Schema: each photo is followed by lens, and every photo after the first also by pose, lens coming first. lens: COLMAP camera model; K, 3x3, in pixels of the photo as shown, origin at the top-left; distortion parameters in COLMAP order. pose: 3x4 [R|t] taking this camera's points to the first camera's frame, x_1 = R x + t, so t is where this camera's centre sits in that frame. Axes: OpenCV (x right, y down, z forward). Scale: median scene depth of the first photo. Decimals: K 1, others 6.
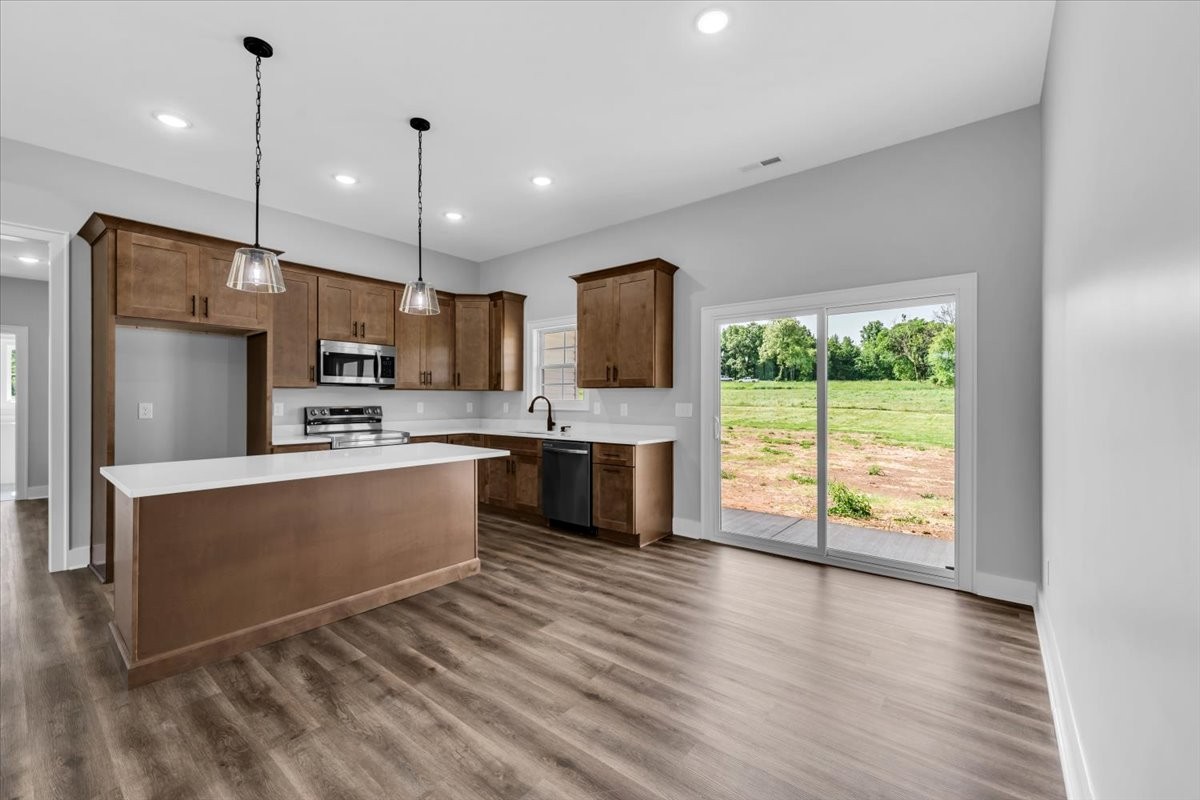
lens RADIAL K [[484.2, 0, 590.7], [0, 484.2, 400.8], [0, 0, 1]] dist [0.000976, 0.000497]
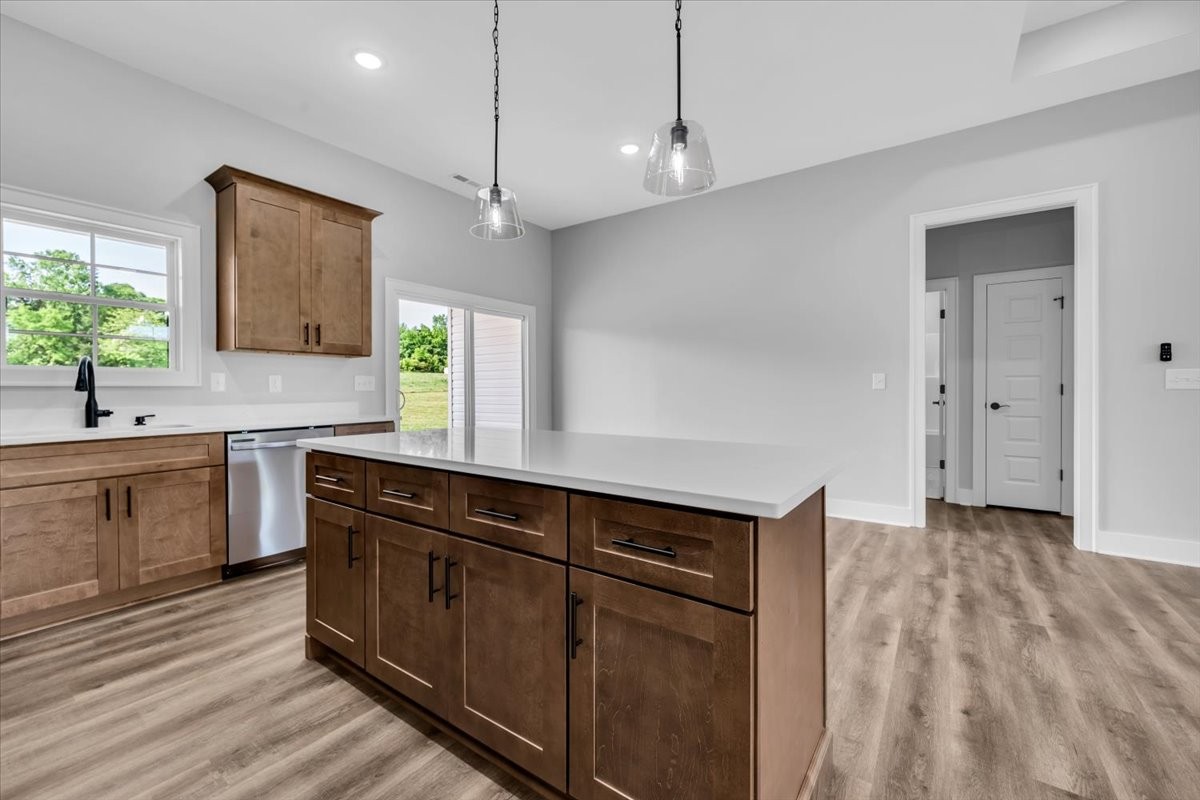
lens RADIAL K [[491.9, 0, 584.1], [0, 491.9, 392.7], [0, 0, 1]] dist [-0.001015, 0.000233]
pose [[-0.047009, -0.011279, 0.998831, -0.754105], [0.005814, 0.999916, 0.011565, 0.028664], [-0.998878, 0.006351, -0.046940, 0.639650]]
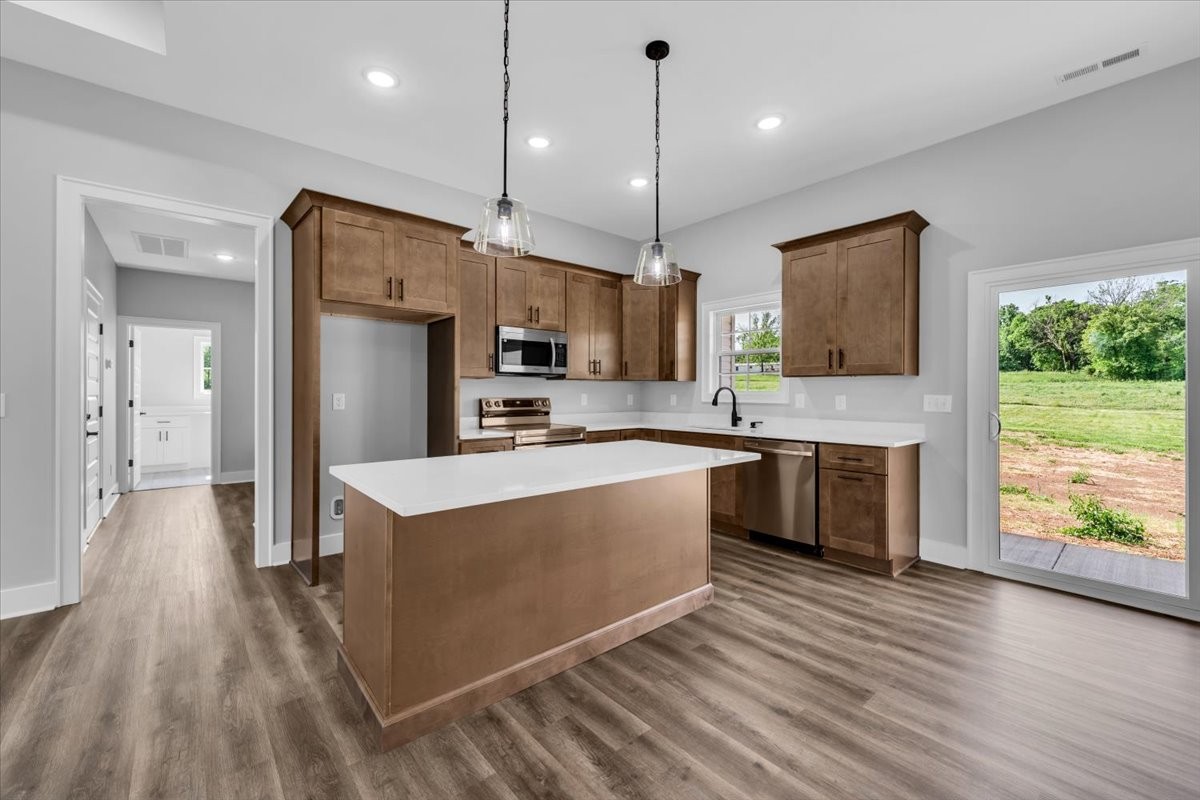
lens RADIAL K [[484.2, 0, 597.0], [0, 484.2, 391.2], [0, 0, 1]] dist [0.000976, 0.000497]
pose [[0.985407, -0.000614, -0.170213, -0.221238], [-0.000552, 0.999977, -0.006804, 0.005452], [0.170214, 0.006799, 0.985384, 0.129135]]
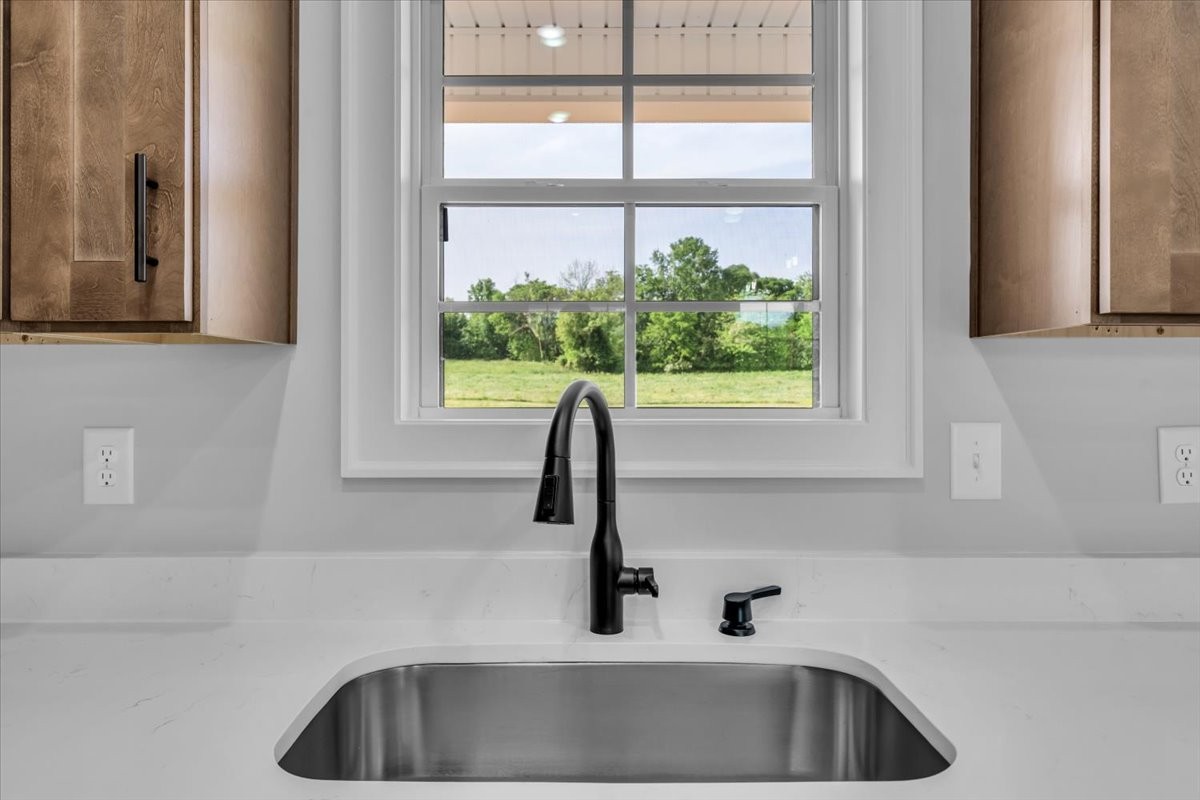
lens RADIAL K [[763.2, 0, 594.2], [0, 763.2, 382.3], [0, 0, 1]] dist [-0.001496, 0.001017]
pose [[0.778956, 0.001431, 0.627077, -0.277515], [0.004305, 0.999962, -0.007630, -0.009704], [-0.627064, 0.008643, 0.778920, 1.023721]]
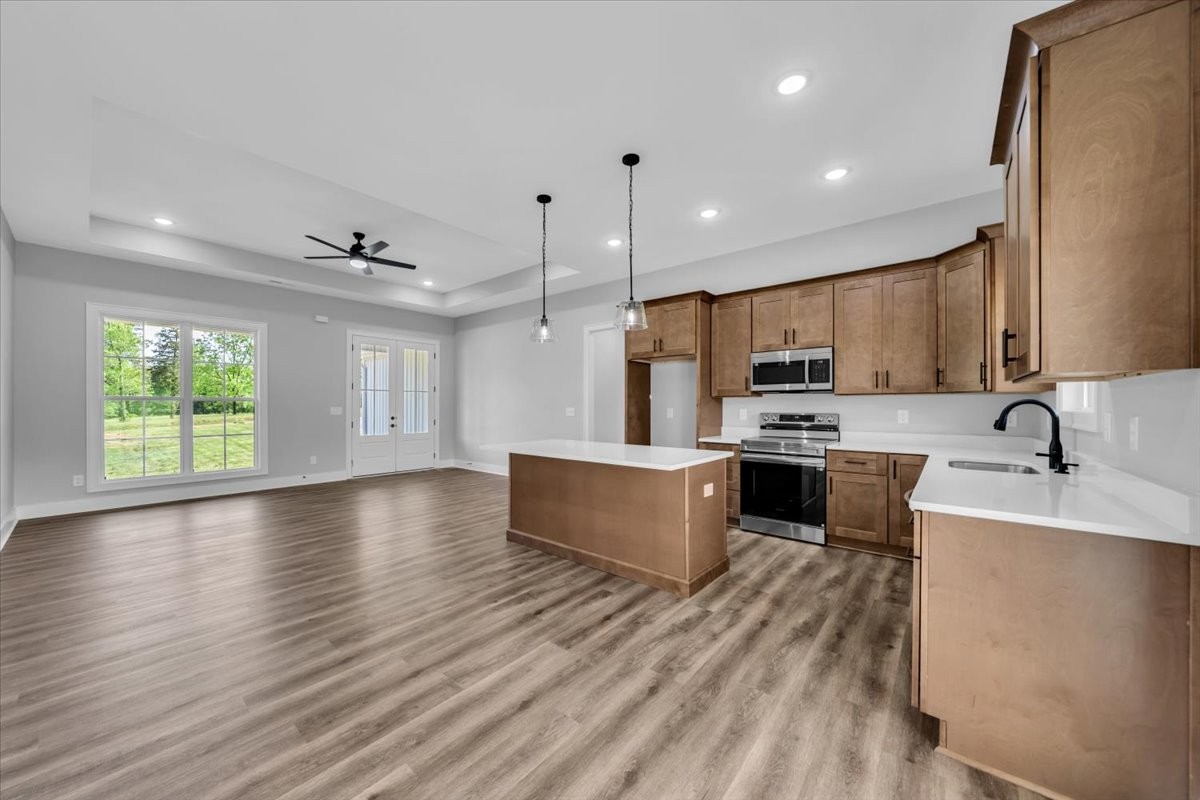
lens RADIAL K [[428.2, 0, 587.8], [0, 428.2, 408.3], [0, 0, 1]] dist [-0.009565, 0.000726]
pose [[-0.016939, 0.001911, -0.999855, 0.445304], [-0.001738, 0.999997, 0.001941, 0.000013], [0.999855, 0.001770, -0.016936, 0.646620]]
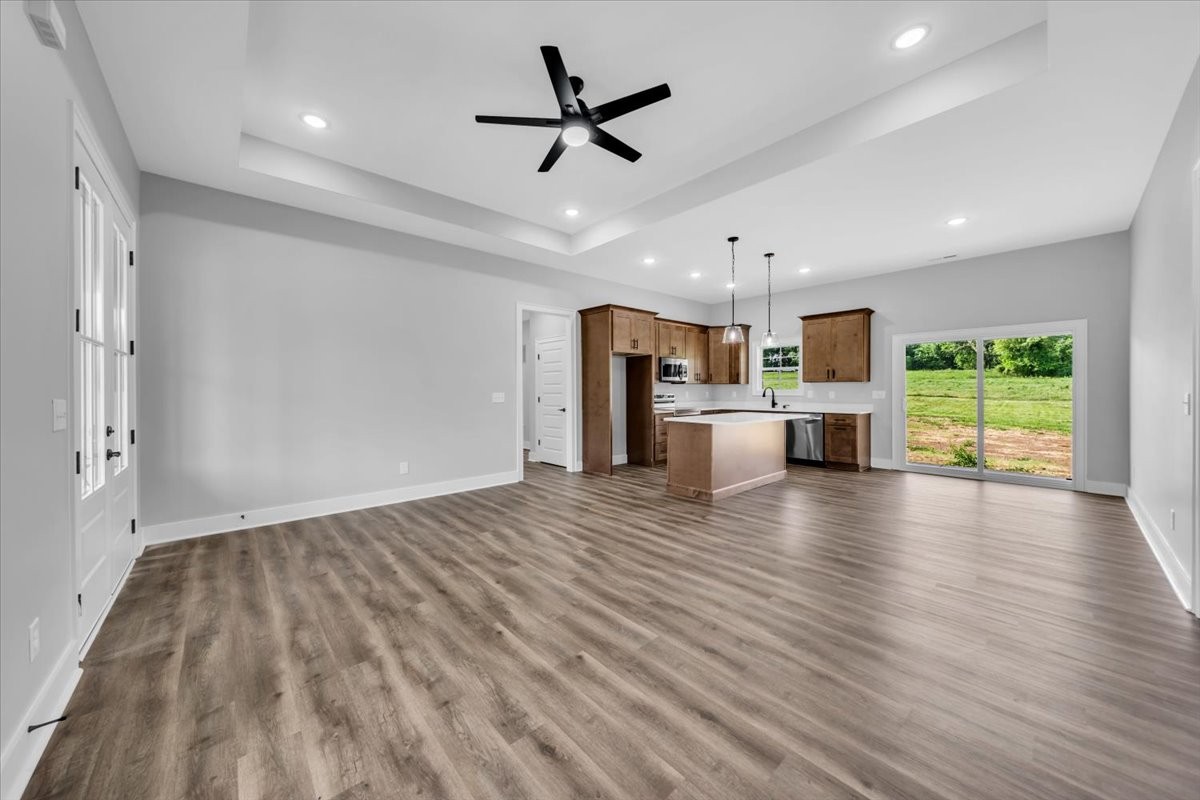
lens RADIAL K [[419.0, 0, 602.8], [0, 419.0, 392.1], [0, 0, 1]] dist [-0.000782, 0.000319]
pose [[0.990108, -0.007391, -0.140114, -0.562373], [0.007544, 0.999971, 0.000561, 0.003505], [0.140106, -0.001613, 0.990135, -0.592027]]
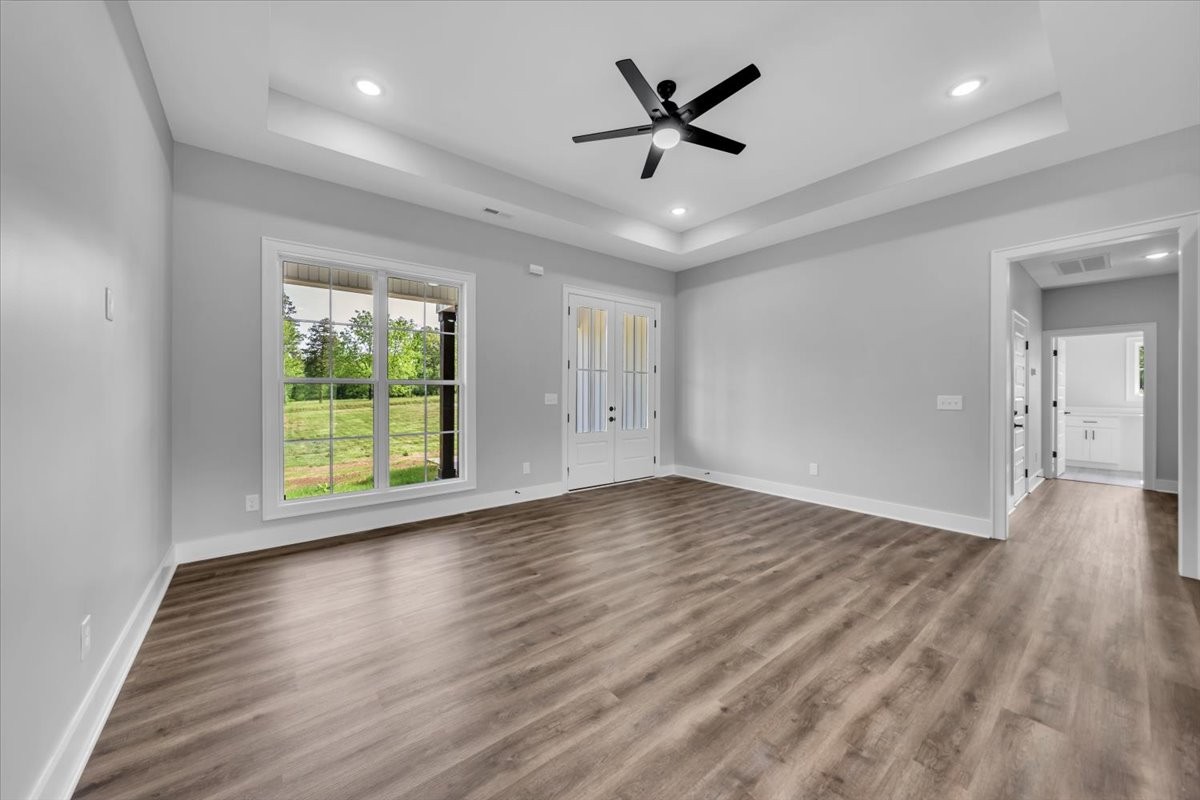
lens RADIAL K [[419.0, 0, 582.1], [0, 419.0, 392.7], [0, 0, 1]] dist [-0.000782, 0.000319]
pose [[-0.227493, -0.001623, -0.973778, -0.042327], [-0.002158, 0.999997, -0.001162, -0.000983], [0.973777, 0.001837, -0.227496, 0.039919]]
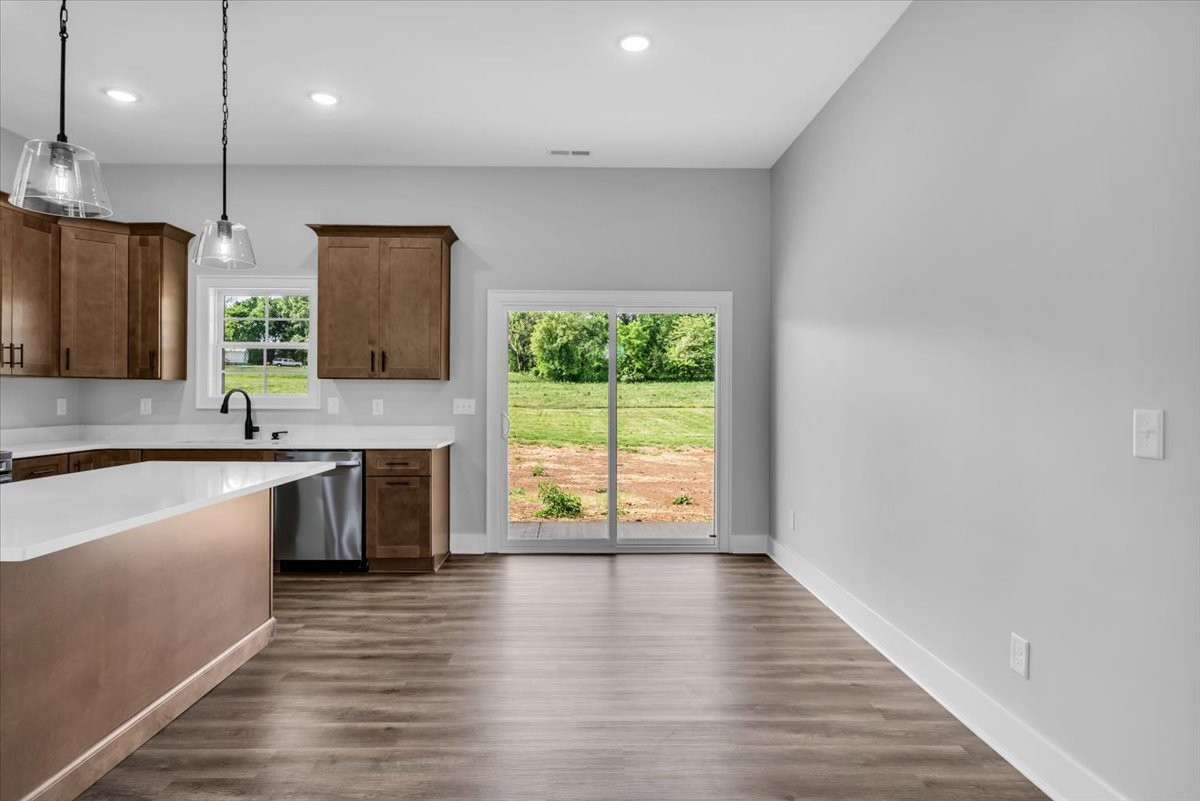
lens RADIAL K [[657.3, 0, 586.9], [0, 657.3, 396.2], [0, 0, 1]] dist [0.003137, 0.000598]
pose [[0.763759, -0.000618, 0.645501, -0.394526], [-0.000646, 0.999998, 0.001722, -0.000857], [-0.645501, -0.001732, 0.763757, -0.024402]]
